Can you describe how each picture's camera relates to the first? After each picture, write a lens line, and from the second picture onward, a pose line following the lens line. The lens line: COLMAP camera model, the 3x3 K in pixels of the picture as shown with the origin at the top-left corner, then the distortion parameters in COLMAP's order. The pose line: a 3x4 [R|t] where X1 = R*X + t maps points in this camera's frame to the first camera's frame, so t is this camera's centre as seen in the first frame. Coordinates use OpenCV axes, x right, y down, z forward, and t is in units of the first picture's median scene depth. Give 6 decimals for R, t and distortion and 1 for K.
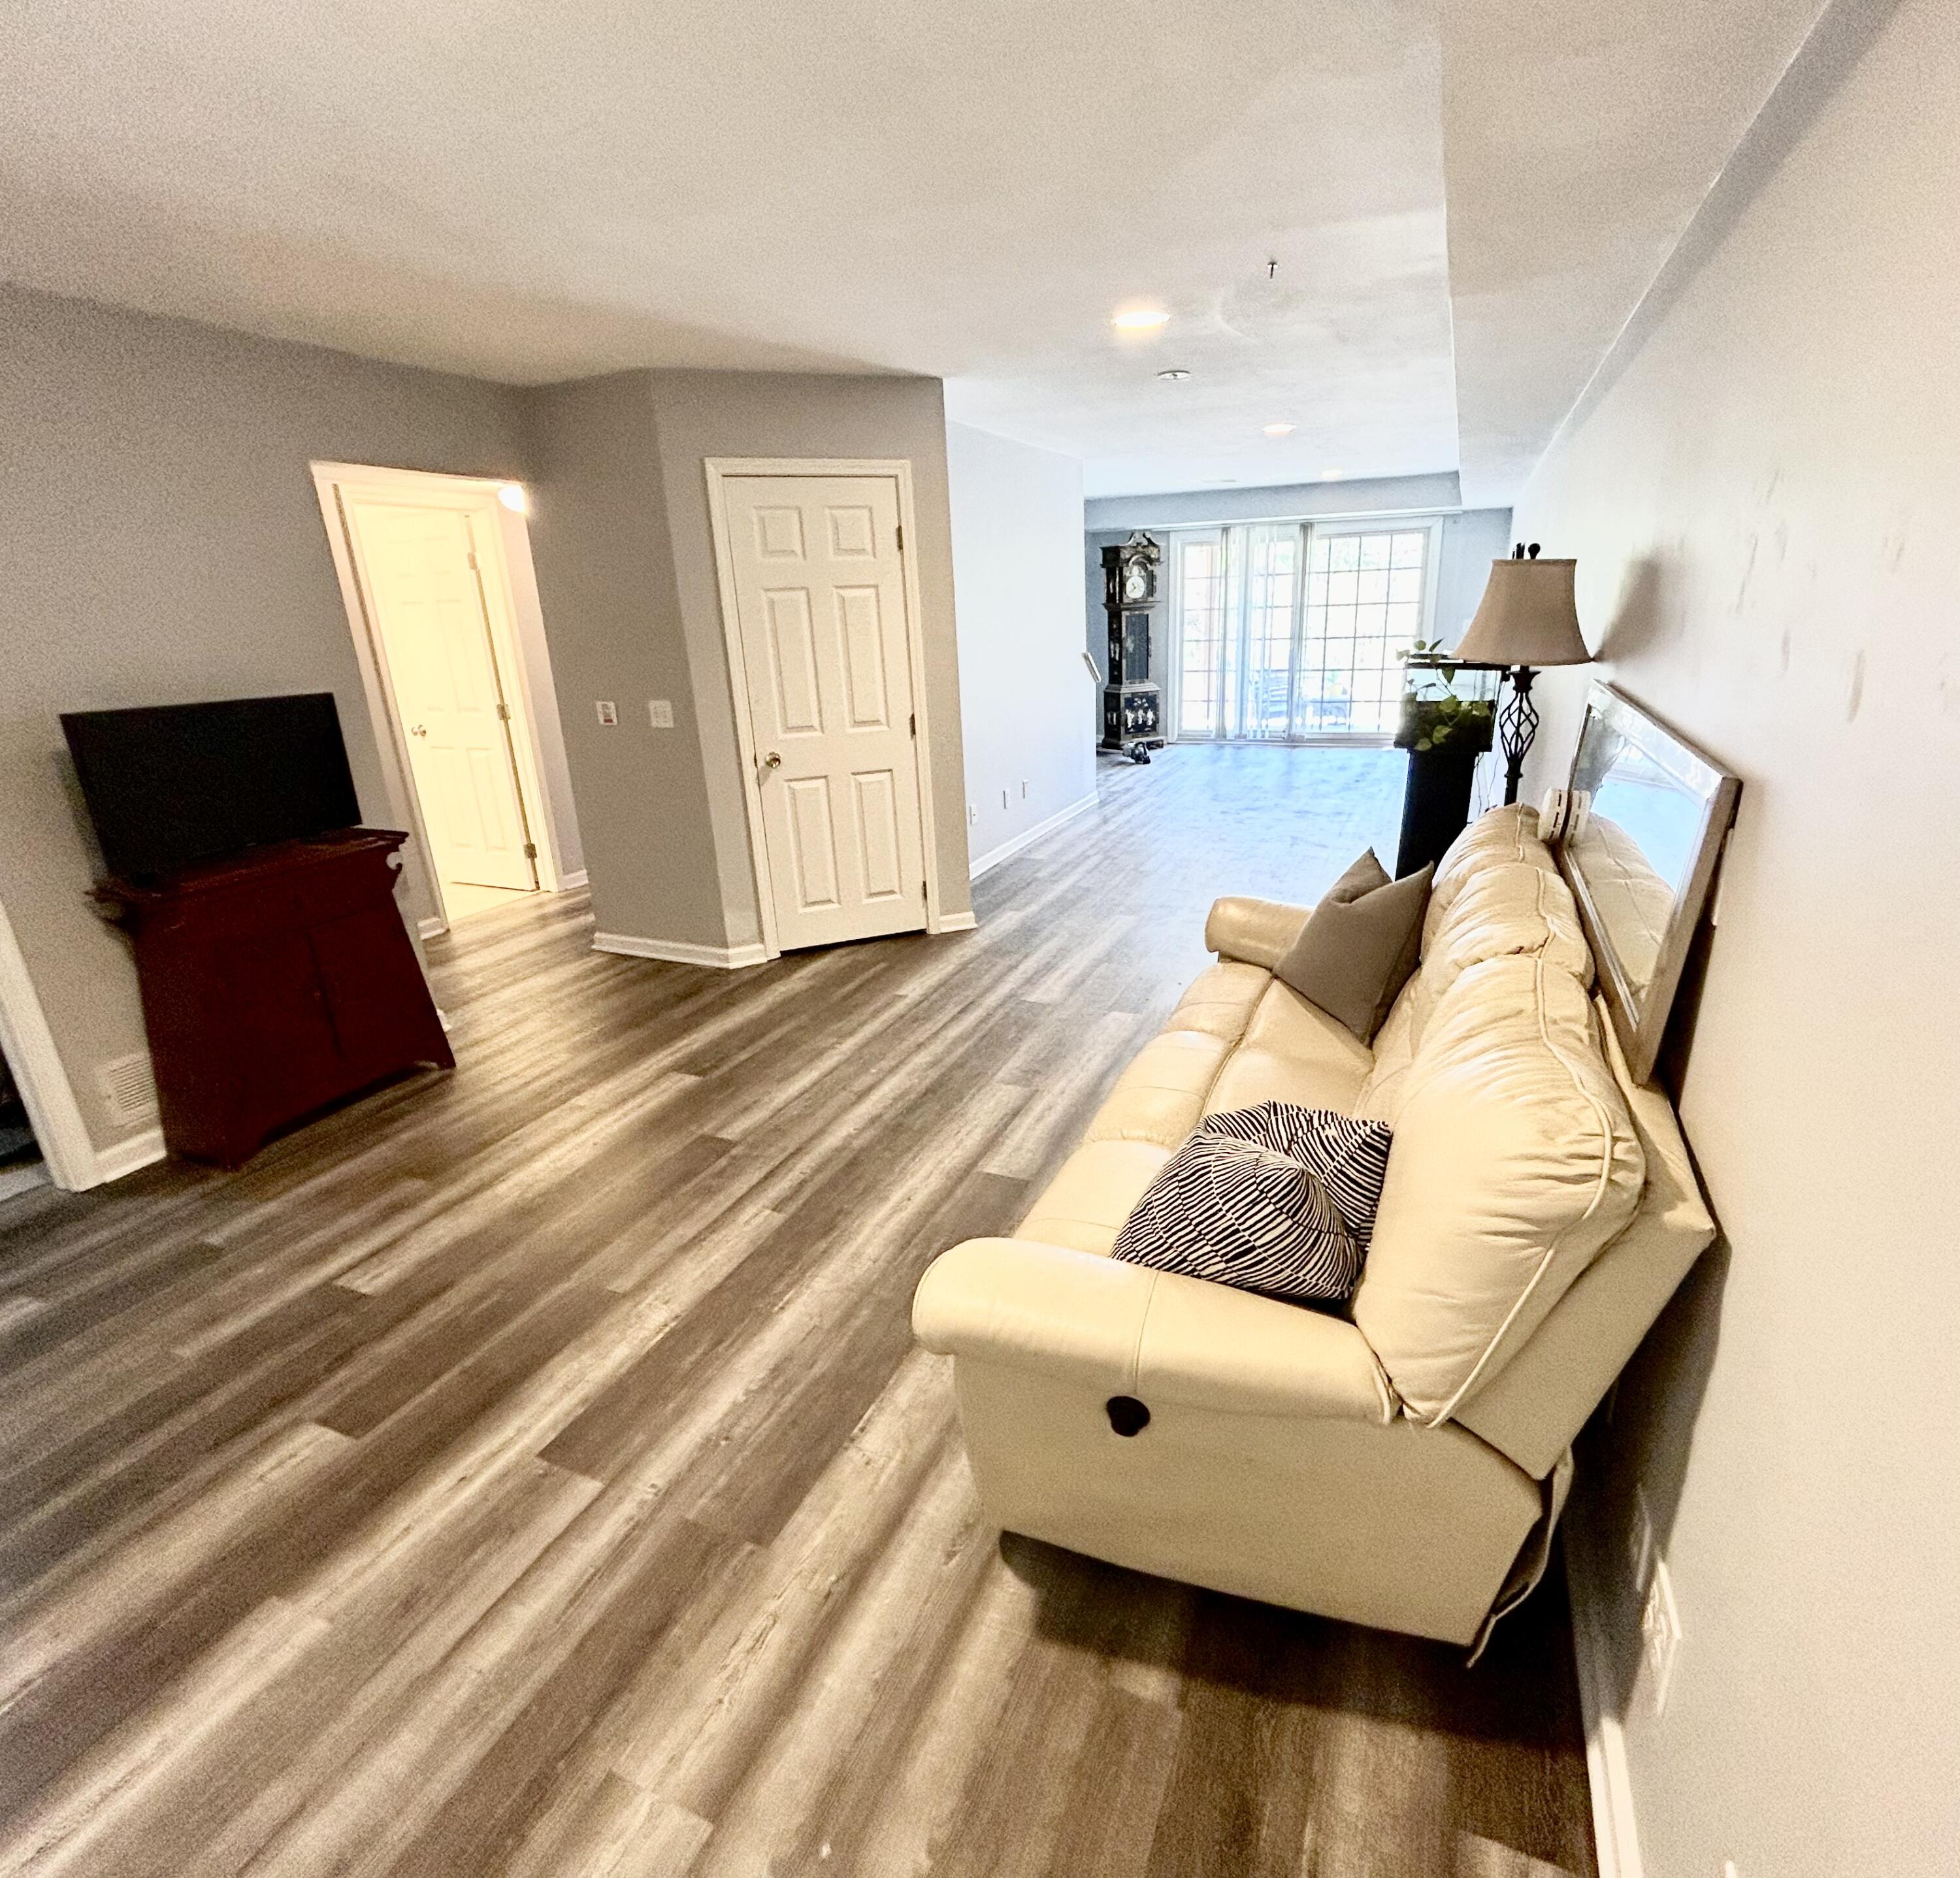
lens RADIAL K [[1011.0, 0, 1015.3], [0, 1011.0, 936.6], [0, 0, 1]] dist [0.000592, 0.000387]
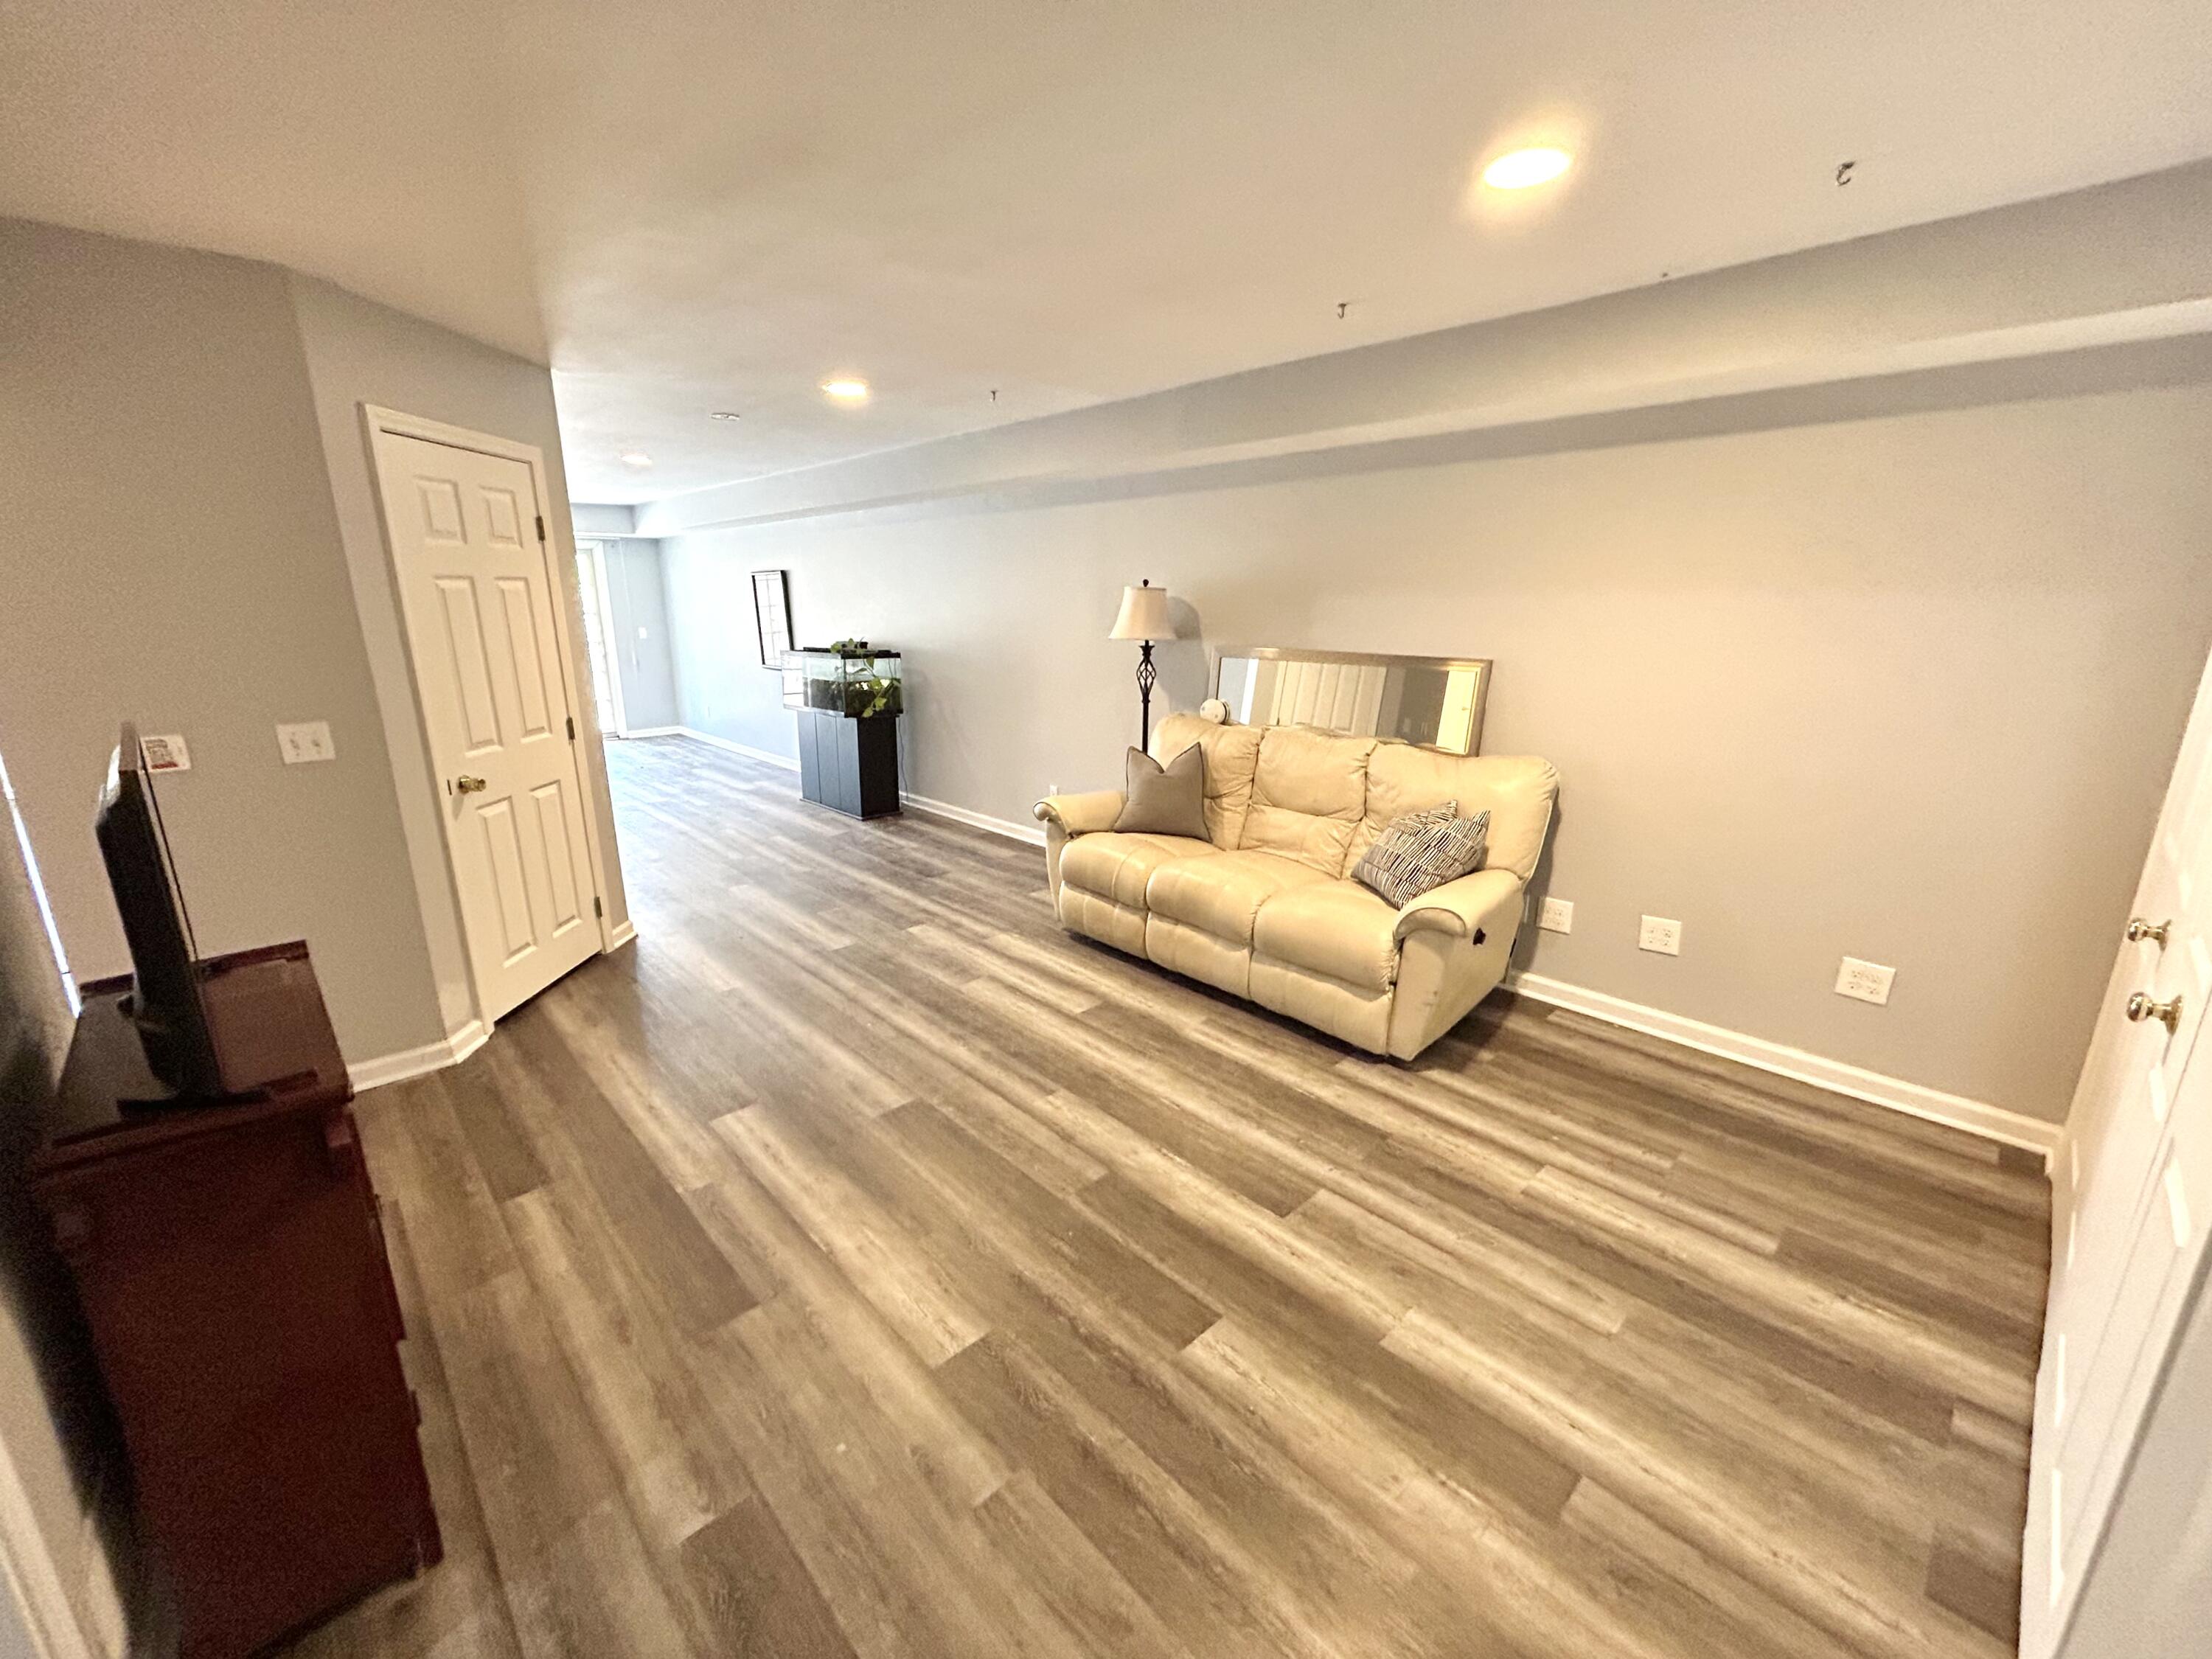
lens RADIAL K [[891.3, 0, 1097.8], [0, 891.3, 831.6], [0, 0, 1]] dist [-0.000082, 0.000168]
pose [[0.403092, -0.197867, 0.893513, -1.084650], [0.272975, 0.957898, 0.088977, -0.104993], [-0.873500, 0.208041, 0.440134, 0.418615]]
